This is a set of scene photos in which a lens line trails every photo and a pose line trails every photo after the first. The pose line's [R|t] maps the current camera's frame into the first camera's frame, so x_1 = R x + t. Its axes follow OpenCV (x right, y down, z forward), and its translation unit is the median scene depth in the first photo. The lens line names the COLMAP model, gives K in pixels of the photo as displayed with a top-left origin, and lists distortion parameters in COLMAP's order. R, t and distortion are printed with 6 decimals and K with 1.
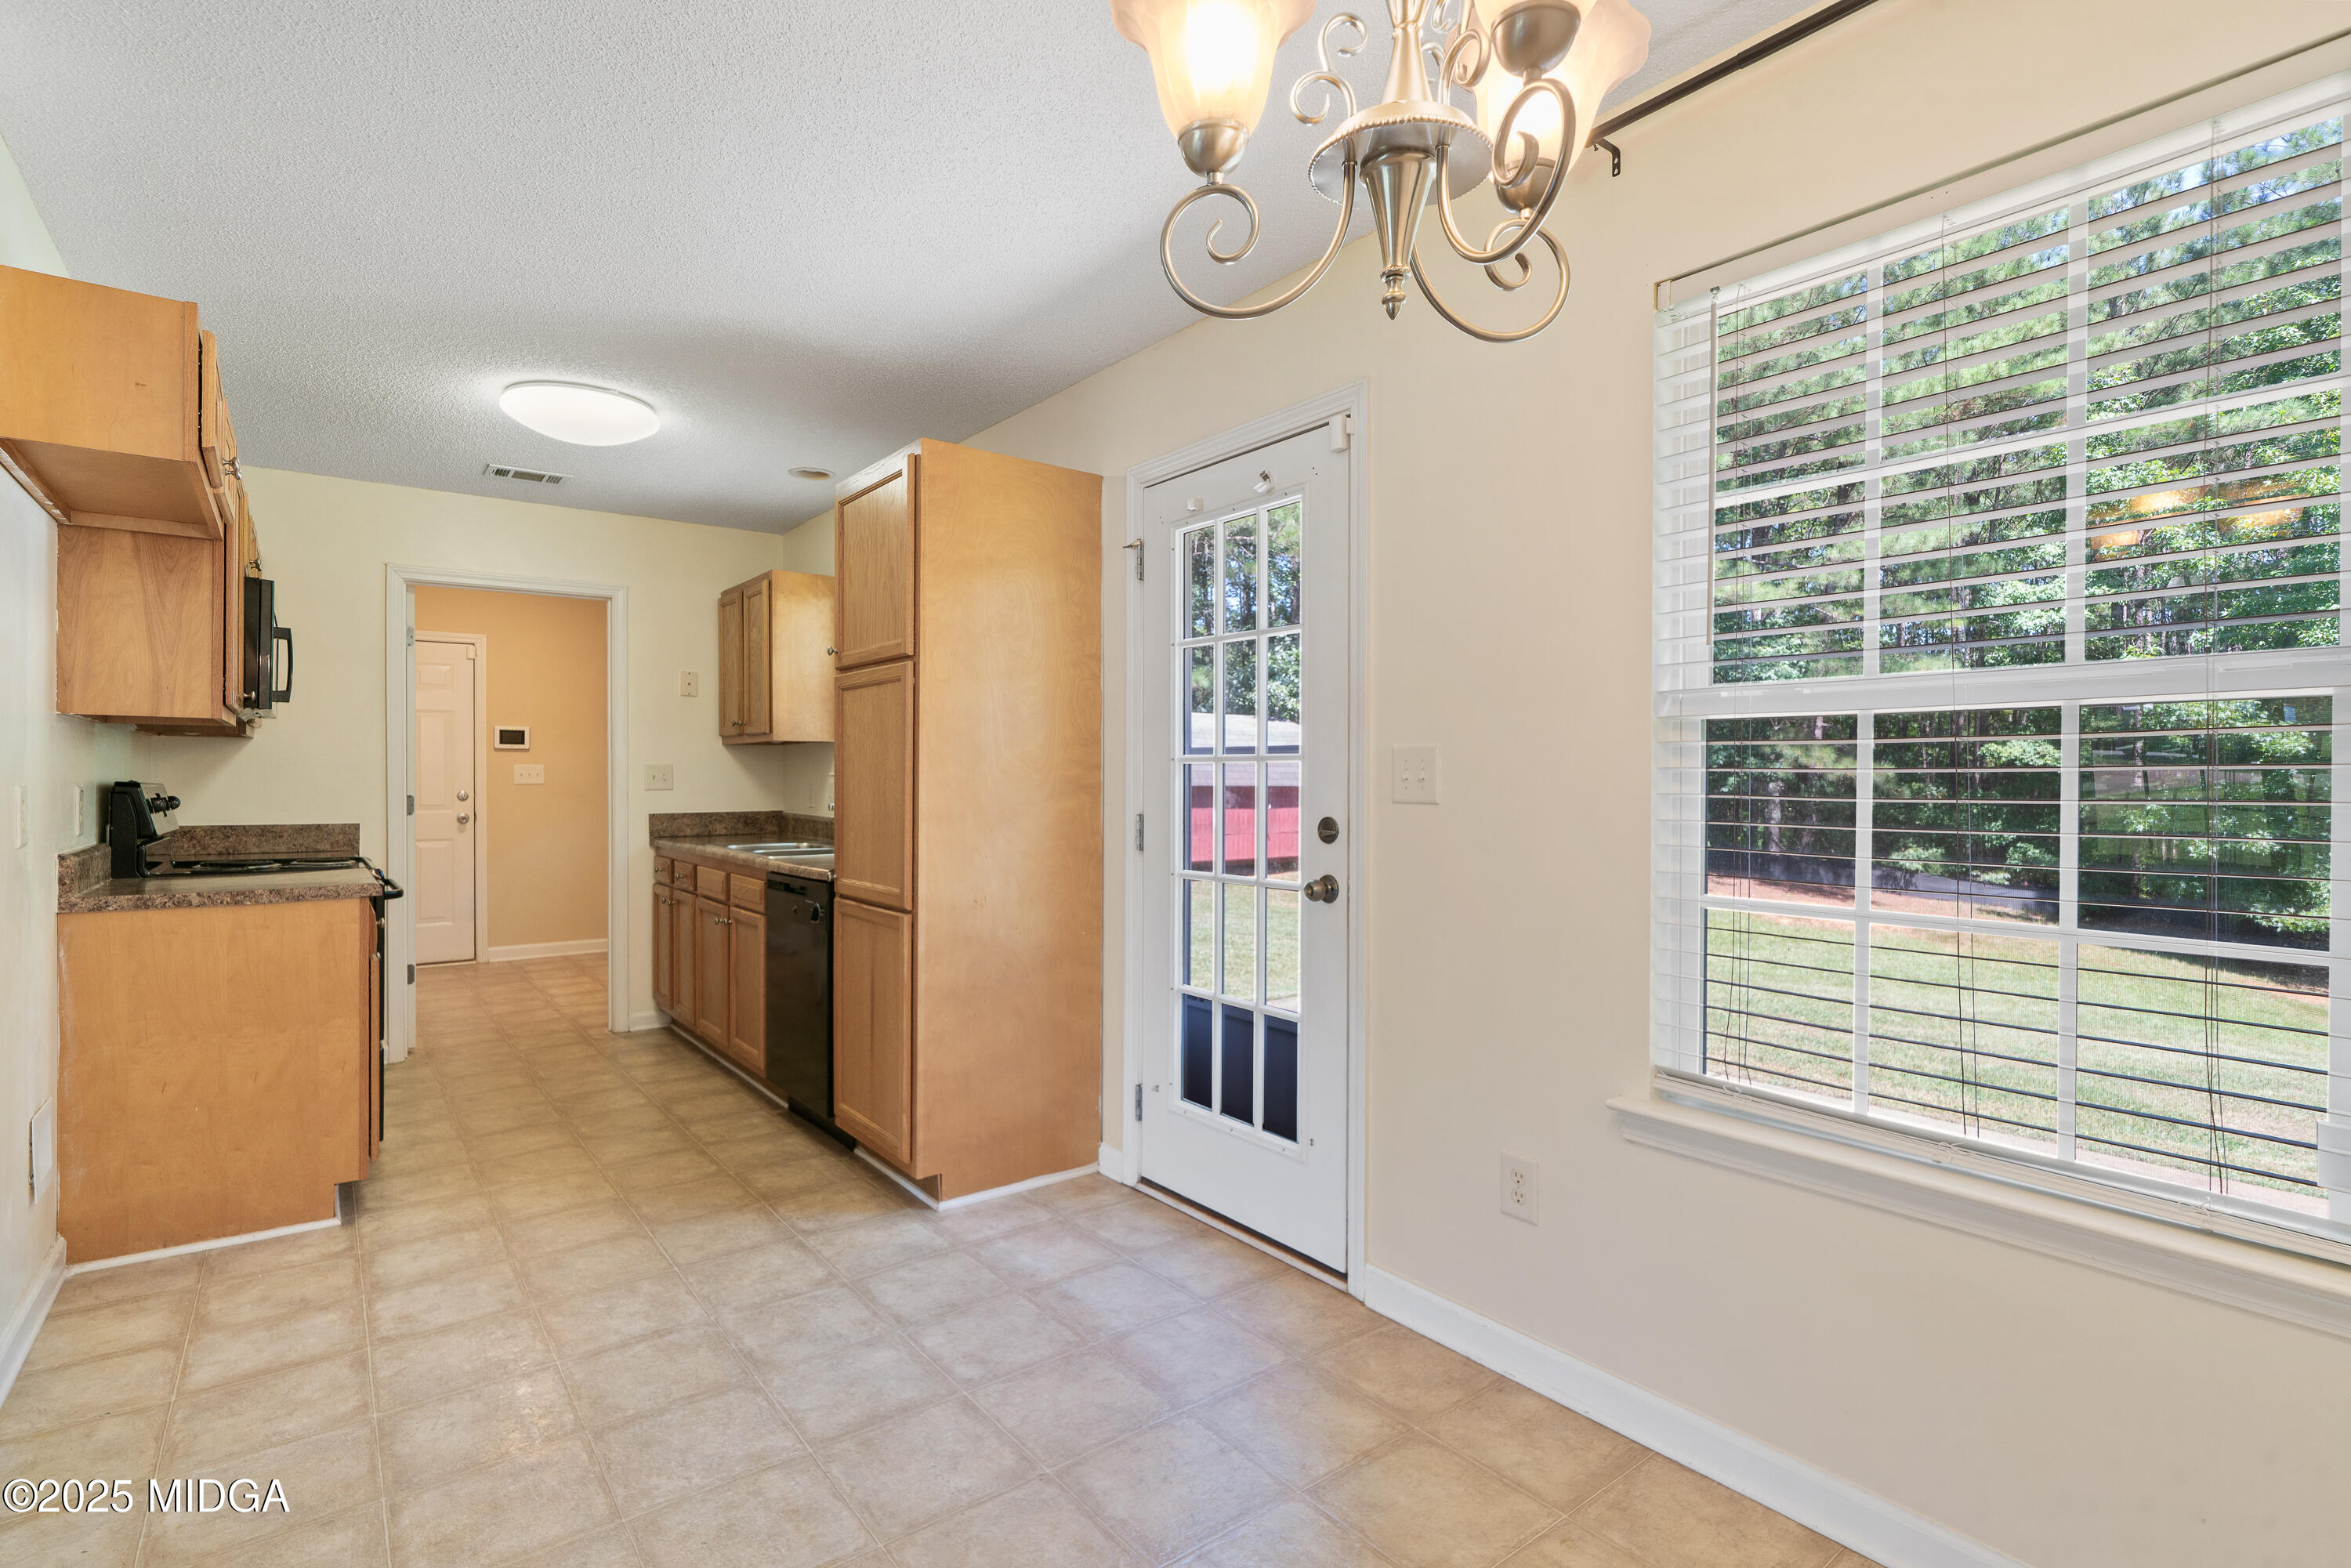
lens RADIAL K [[1101.2, 0, 1153.2], [0, 1101.2, 779.8], [0, 0, 1]] dist [0.002806, 0.000315]
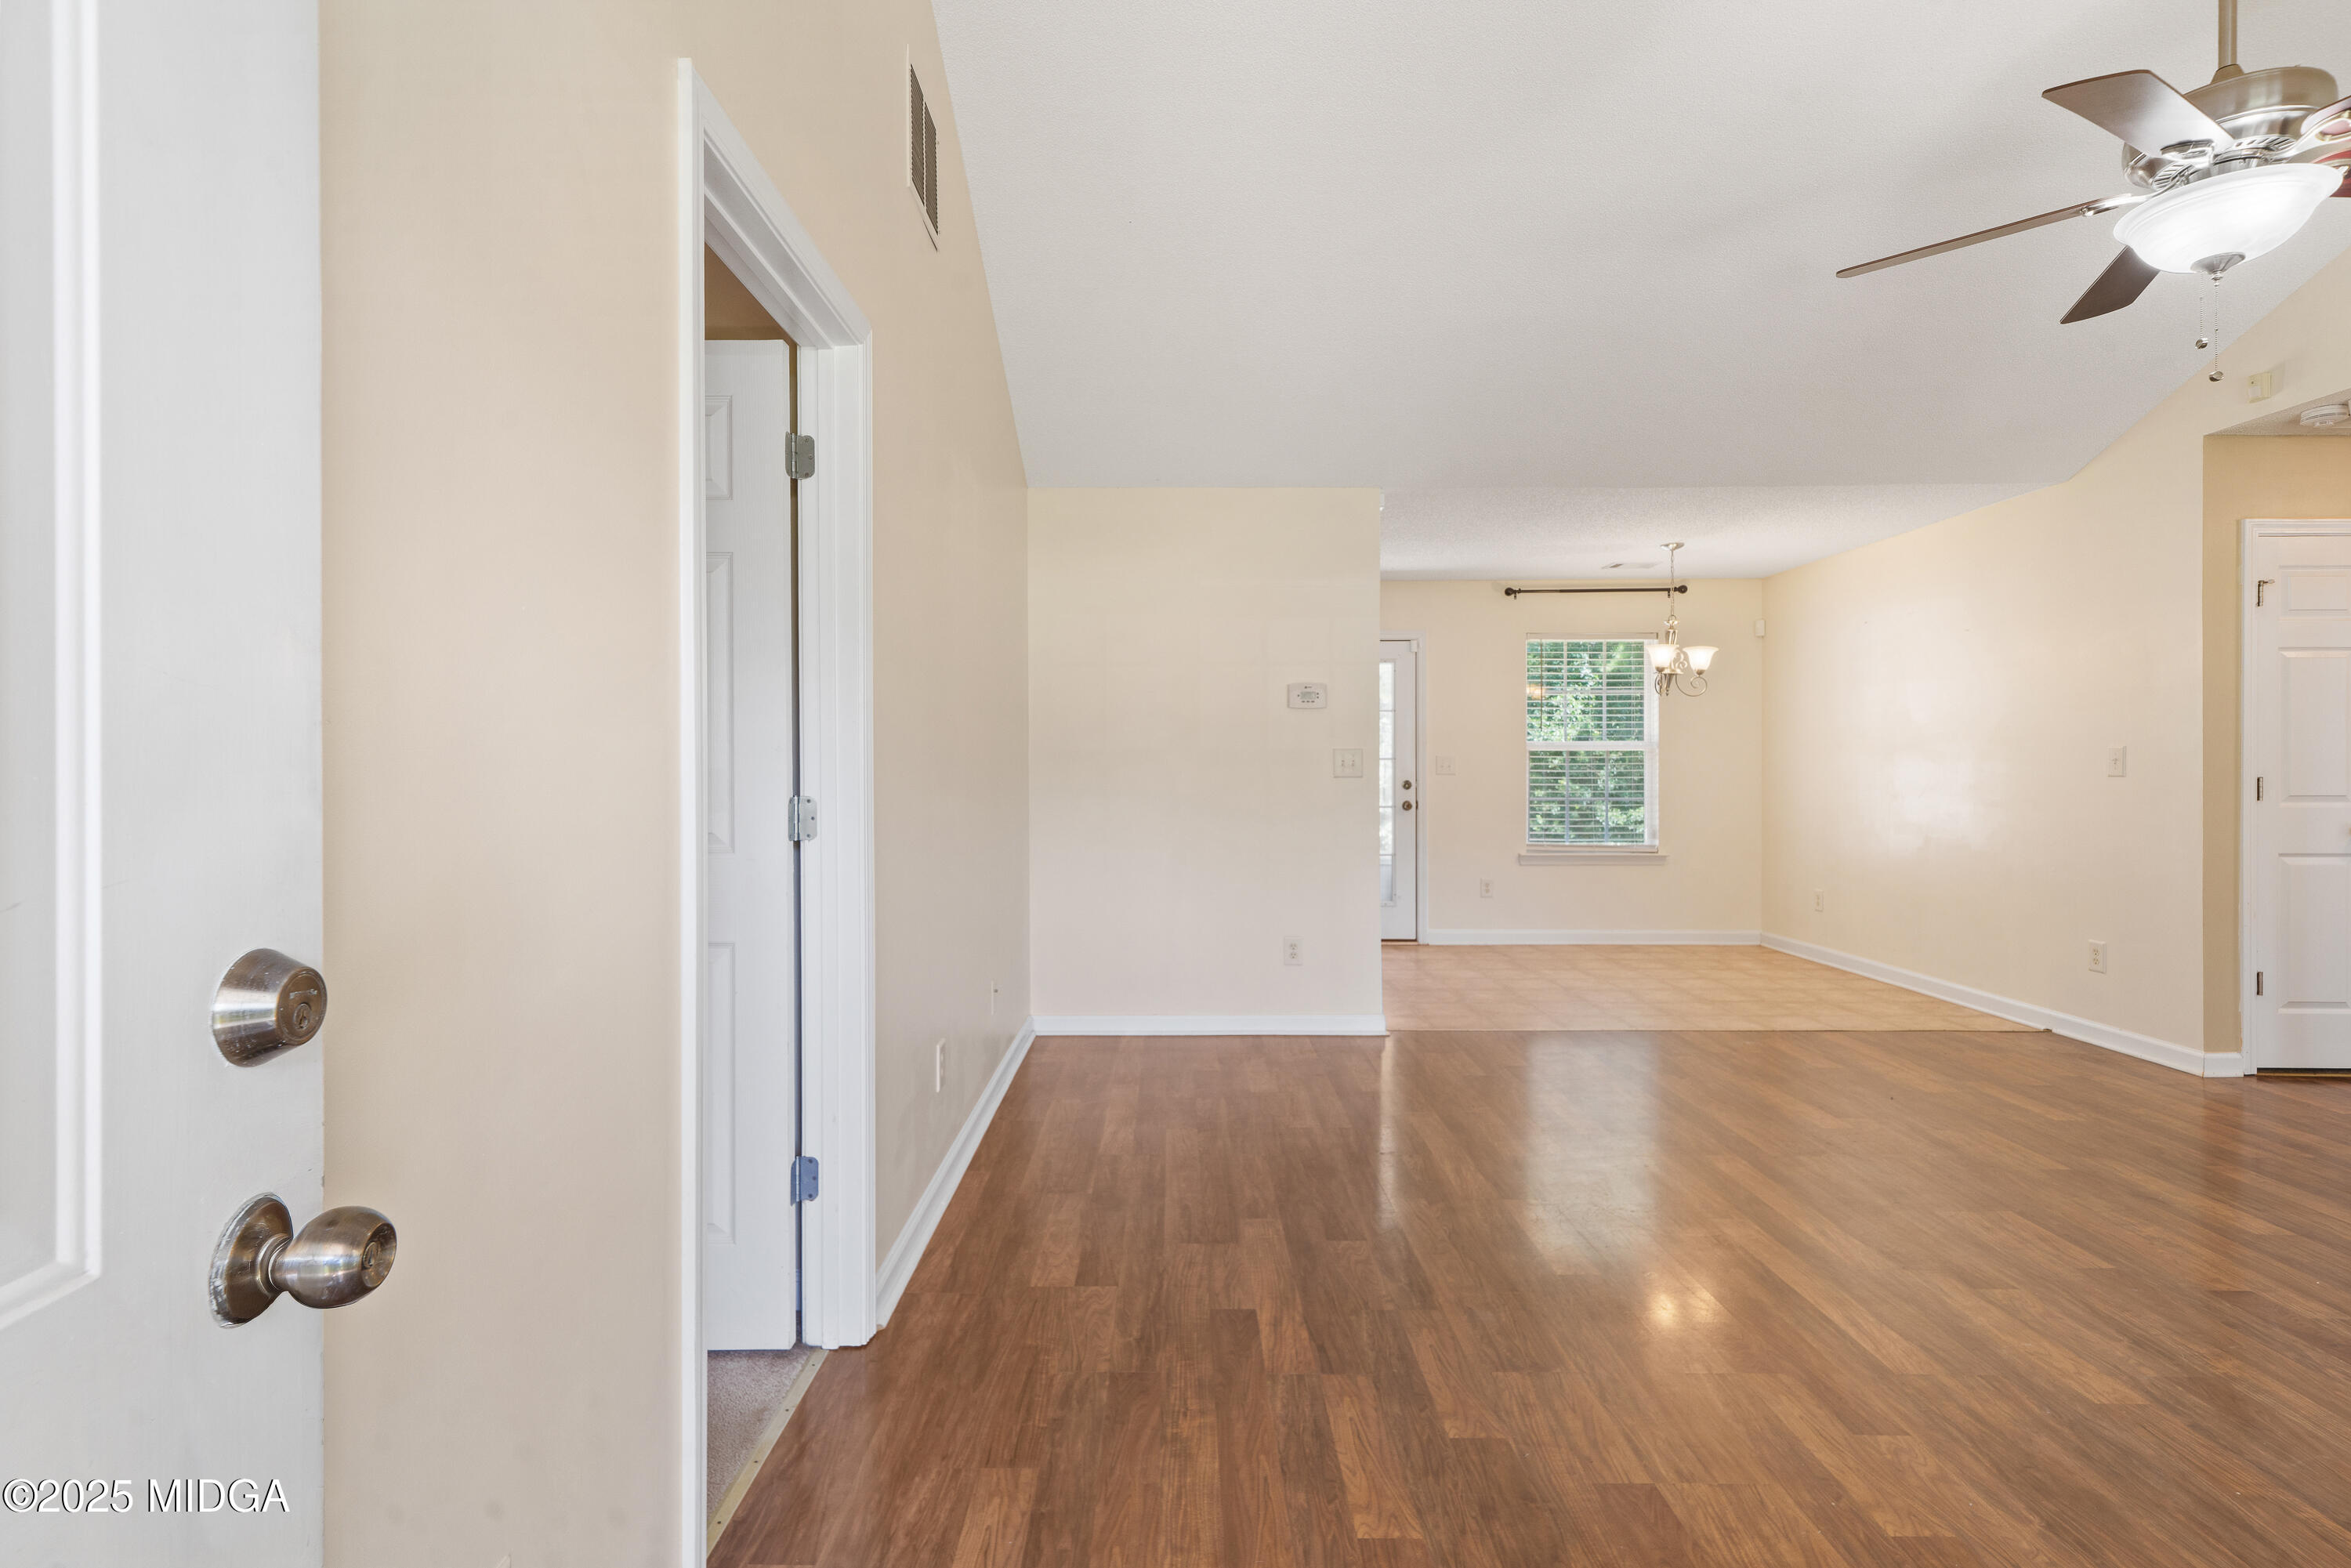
lens RADIAL K [[1101.2, 0, 1162.6], [0, 1101.2, 786.3], [0, 0, 1]] dist [0.002806, 0.000315]
pose [[0.614725, -0.017229, 0.788553, -2.137609], [0.005958, 0.999834, 0.017201, -0.003273], [-0.788719, -0.005876, 0.614726, -0.210569]]
